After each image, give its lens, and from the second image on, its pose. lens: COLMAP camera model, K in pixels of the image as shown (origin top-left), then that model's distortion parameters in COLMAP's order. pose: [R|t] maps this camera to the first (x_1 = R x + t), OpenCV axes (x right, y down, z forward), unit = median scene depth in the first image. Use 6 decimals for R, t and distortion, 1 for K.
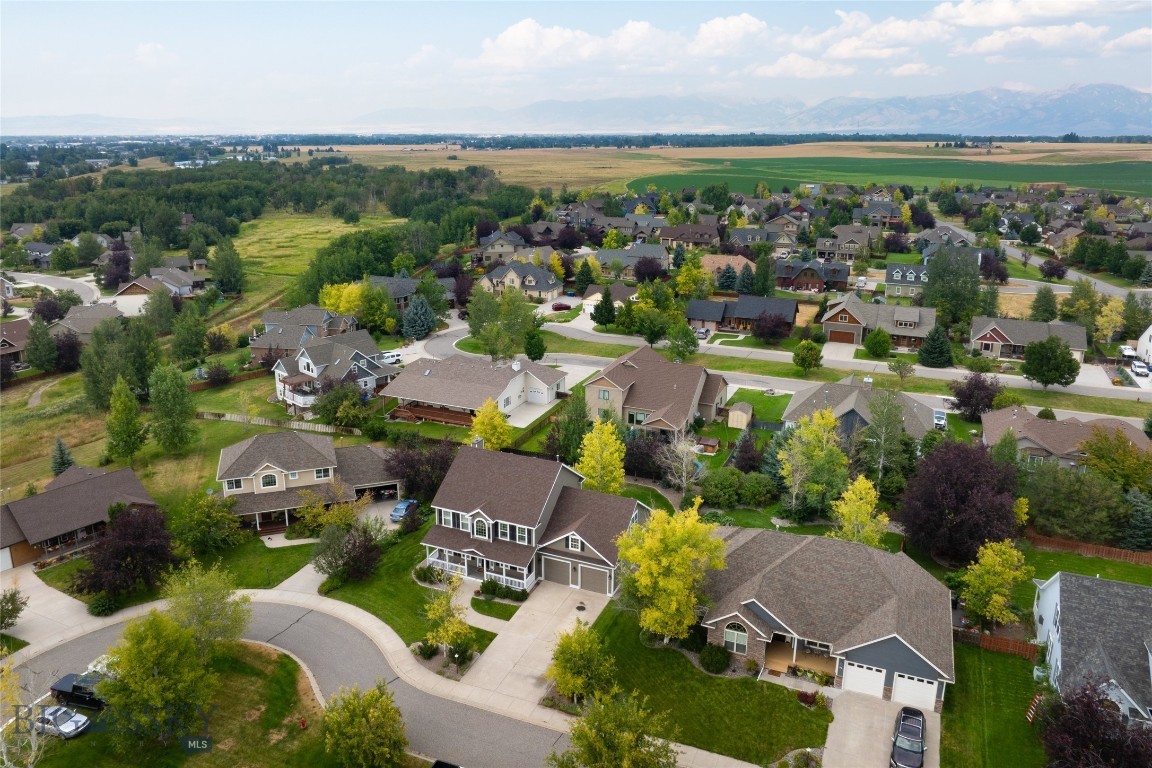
lens RADIAL K [[803.8, 0, 574.7], [0, 803.8, 343.9], [0, 0, 1]] dist [-0.037610, -0.001439]
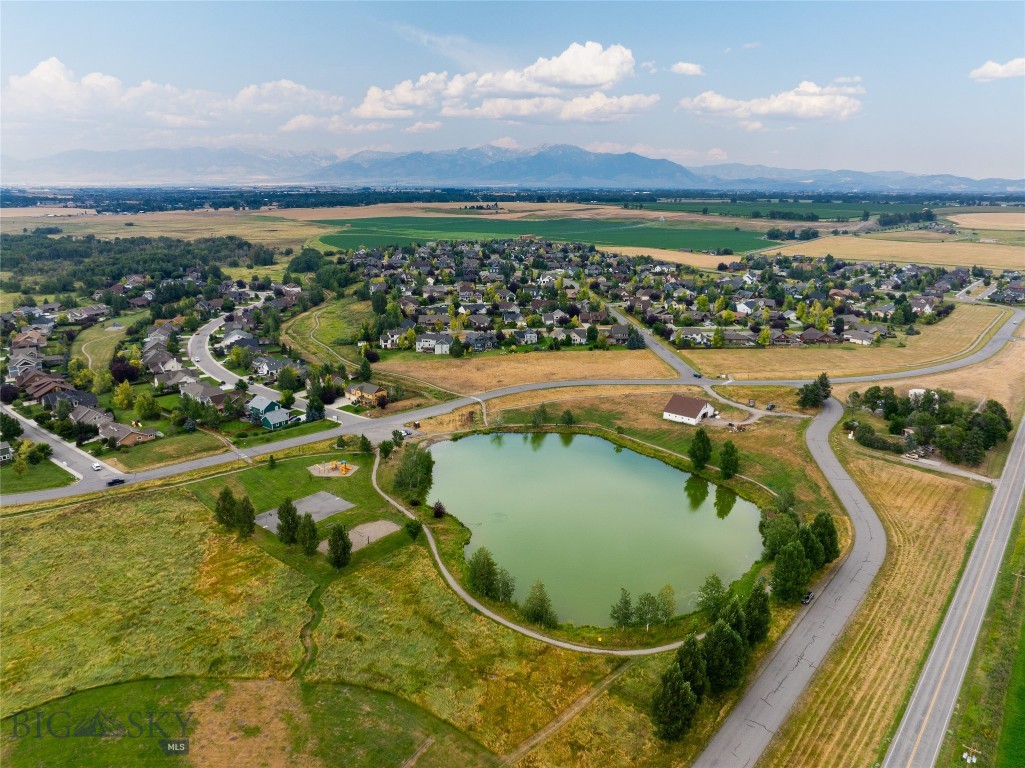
lens RADIAL K [[727.8, 0, 512.5], [0, 727.8, 384.0], [0, 0, 1]] dist [-0.049951, 0.020981]
pose [[0.877746, -0.121882, 0.463366, -2.341793], [0.114610, 0.992438, 0.043944, 0.613431], [-0.465218, 0.014534, 0.885077, -4.215420]]
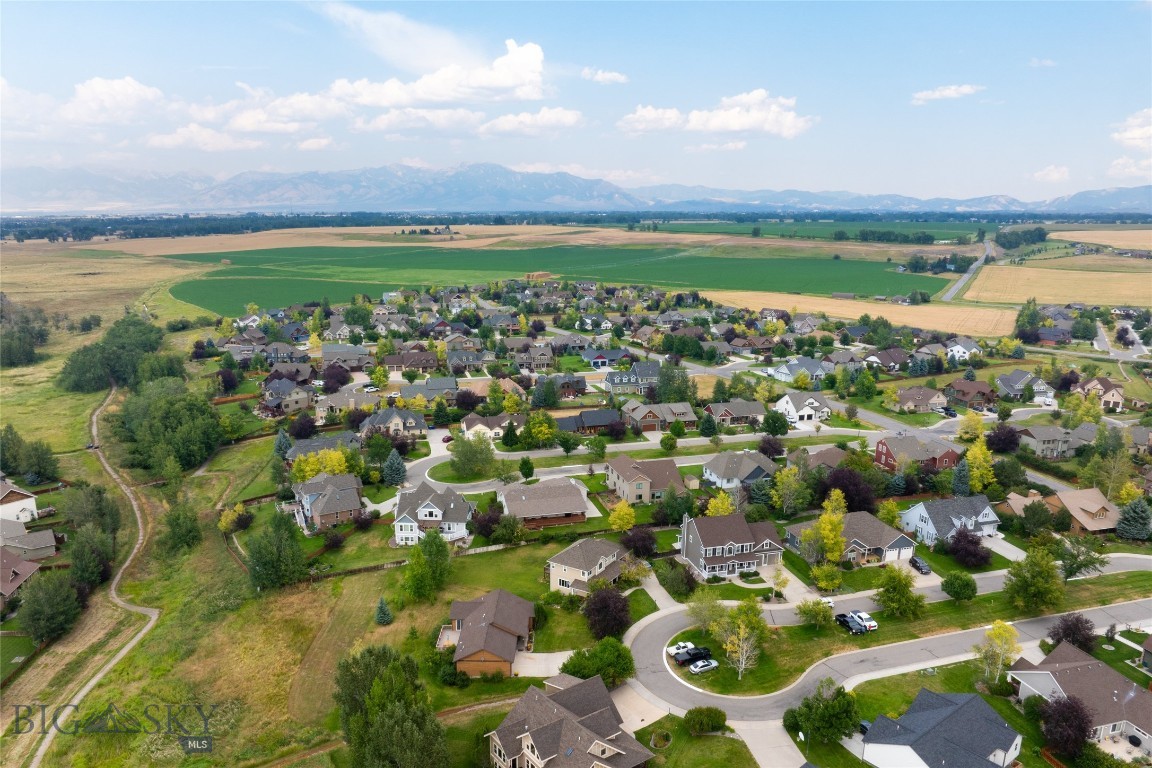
lens RADIAL K [[814.9, 0, 577.9], [0, 814.9, 436.7], [0, 0, 1]] dist [-0.038932, -0.001563]
pose [[0.778209, -0.168420, 0.605000, -1.120872], [0.157537, 0.984918, 0.071543, -0.189710], [-0.607925, 0.039635, 0.793005, -0.315154]]
